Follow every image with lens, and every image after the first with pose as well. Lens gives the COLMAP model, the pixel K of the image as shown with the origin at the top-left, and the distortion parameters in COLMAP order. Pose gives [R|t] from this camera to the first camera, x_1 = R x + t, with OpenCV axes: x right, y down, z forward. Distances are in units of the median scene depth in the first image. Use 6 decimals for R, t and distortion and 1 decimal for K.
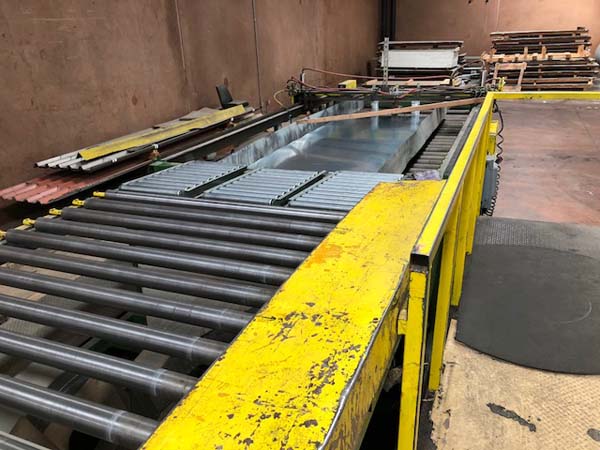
lens RADIAL K [[493.1, 0, 299.9], [0, 493.1, 224.8], [0, 0, 1]] dist [0.029497, -0.011382]
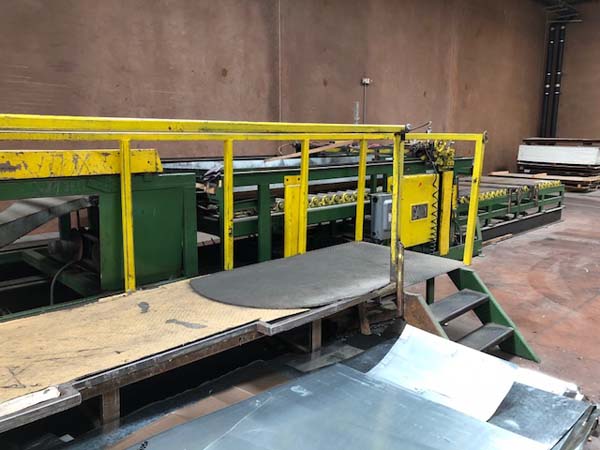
lens RADIAL K [[493.1, 0, 299.2], [0, 493.1, 224.4], [0, 0, 1]] dist [0.029497, -0.011382]
pose [[0.917392, 0.115430, -0.380877, 0.390108], [-0.185075, 0.970975, -0.151510, 0.083862], [0.352333, 0.209485, 0.912128, -0.051437]]
